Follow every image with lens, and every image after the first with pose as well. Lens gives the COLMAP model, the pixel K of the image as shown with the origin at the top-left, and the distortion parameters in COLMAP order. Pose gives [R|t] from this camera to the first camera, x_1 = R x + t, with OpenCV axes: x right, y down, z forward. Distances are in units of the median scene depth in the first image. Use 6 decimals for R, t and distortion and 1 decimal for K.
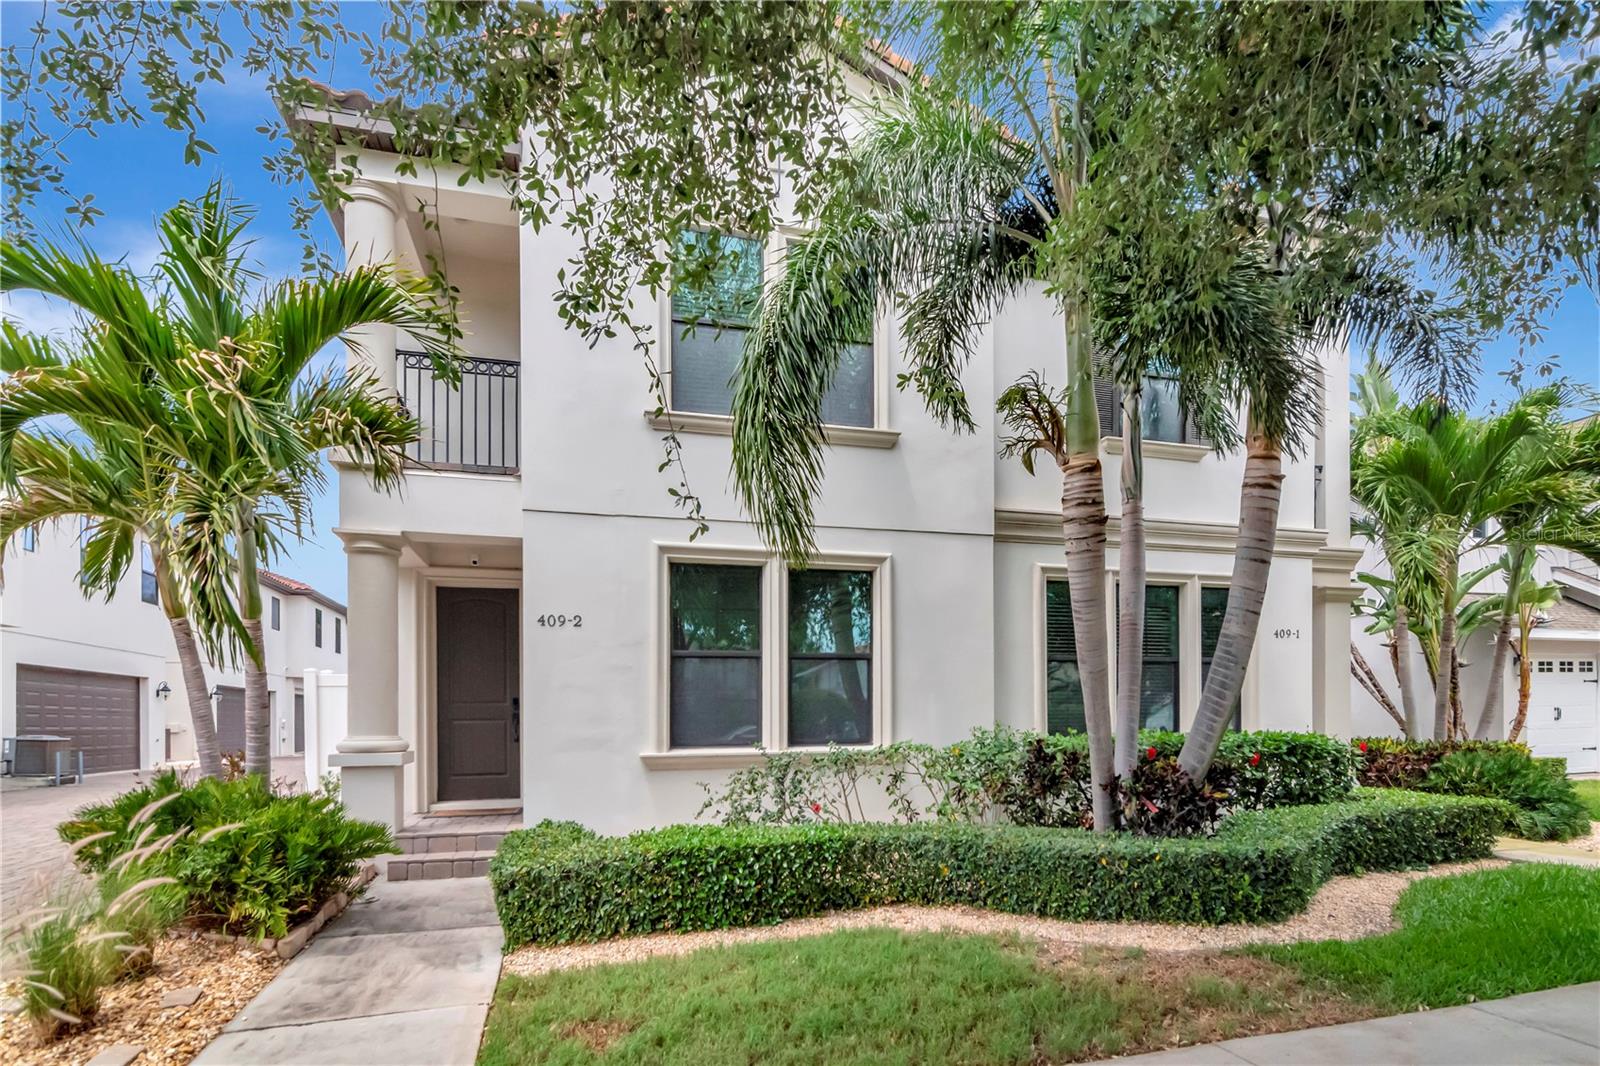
lens RADIAL K [[831.8, 0, 799.2], [0, 831.8, 659.3], [0, 0, 1]] dist [-0.009802, -0.001136]
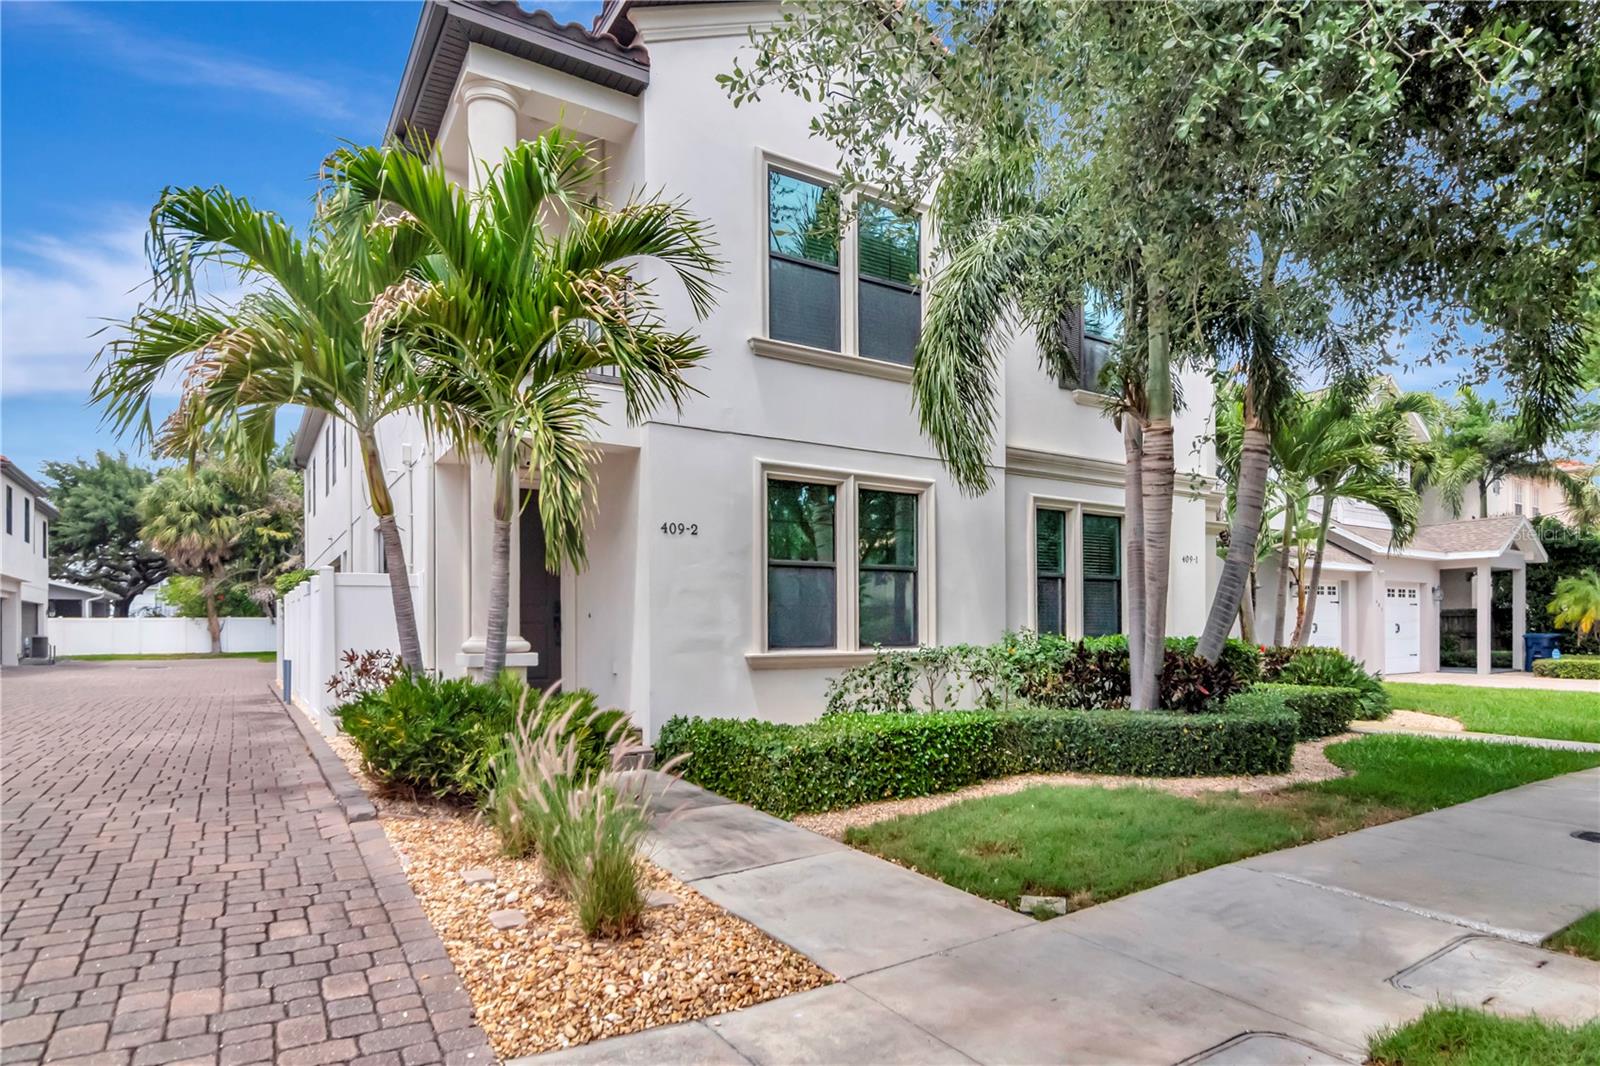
lens RADIAL K [[895.8, 0, 808.7], [0, 895.8, 553.4], [0, 0, 1]] dist [-0.012625, -0.000586]
pose [[0.955119, 0.031757, 0.294516, -0.450908], [-0.026767, 0.999422, -0.020960, 0.004442], [-0.295011, 0.012136, 0.955417, -0.133228]]
